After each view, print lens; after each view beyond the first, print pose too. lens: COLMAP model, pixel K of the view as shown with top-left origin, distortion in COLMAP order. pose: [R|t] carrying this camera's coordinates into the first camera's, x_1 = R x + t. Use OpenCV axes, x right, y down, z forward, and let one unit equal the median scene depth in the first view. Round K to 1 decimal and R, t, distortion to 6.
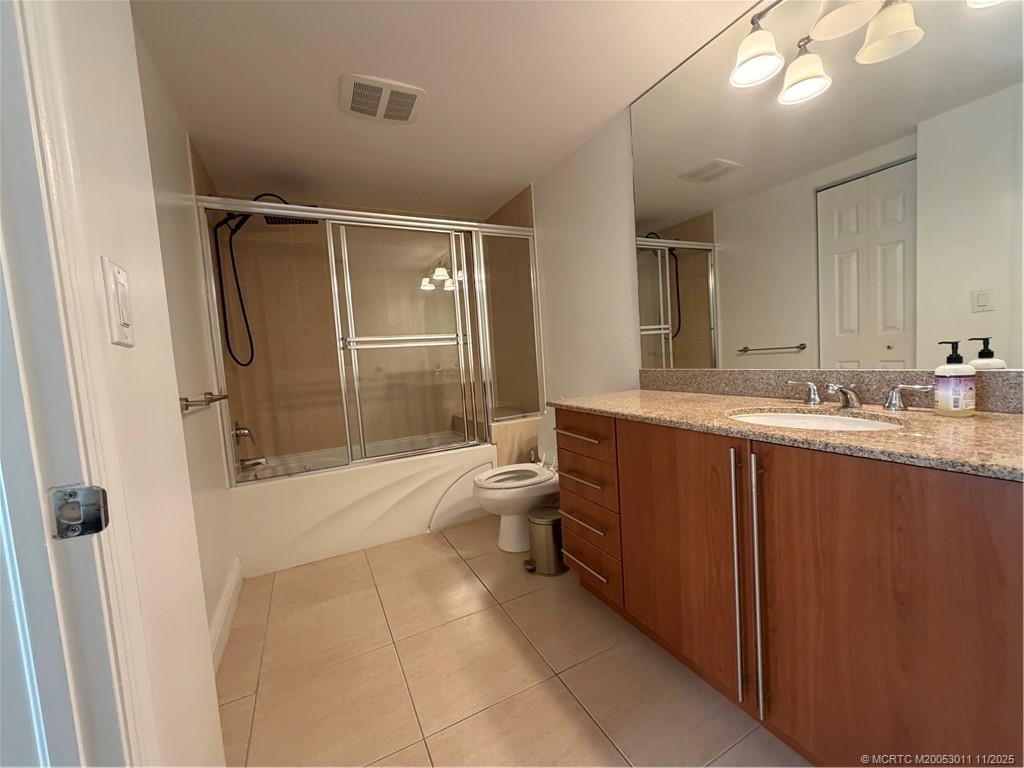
lens RADIAL K [[410.4, 0, 512.0], [0, 410.4, 384.0], [0, 0, 1]] dist [-0.000021, -0.000068]
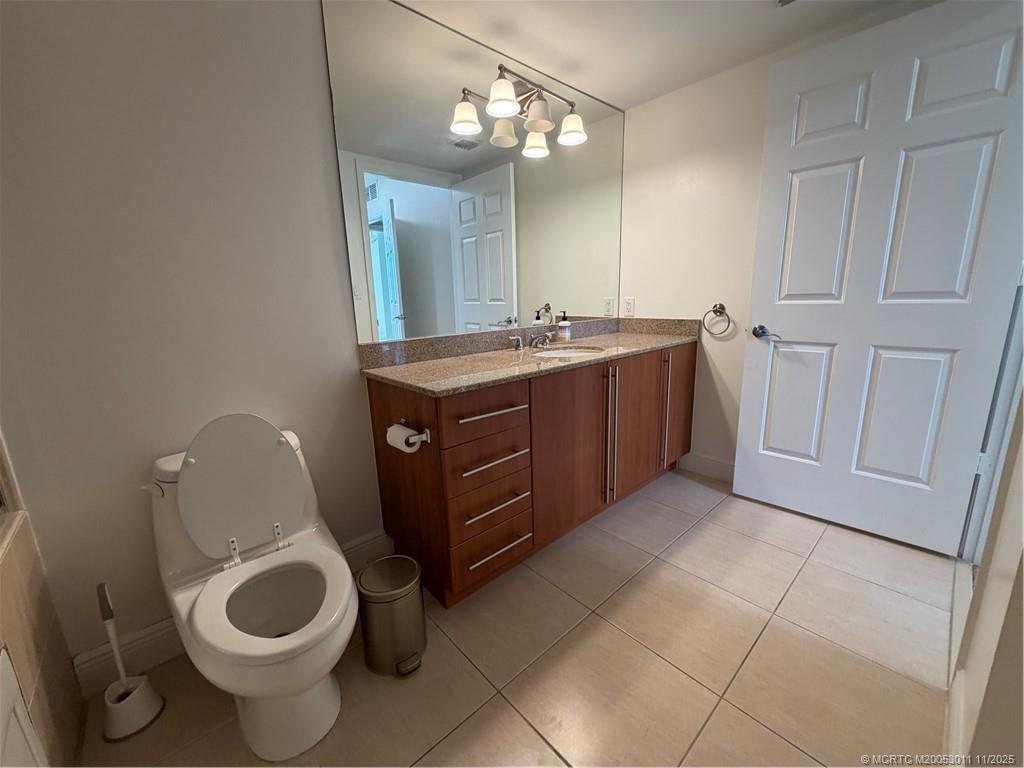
lens RADIAL K [[410.4, 0, 512.0], [0, 410.4, 384.0], [0, 0, 1]] dist [-0.000021, -0.000068]
pose [[-0.260536, -0.134013, 0.956118, -0.770400], [0.116798, 0.978671, 0.169001, -0.088700], [-0.958373, 0.155703, -0.239326, 1.327720]]
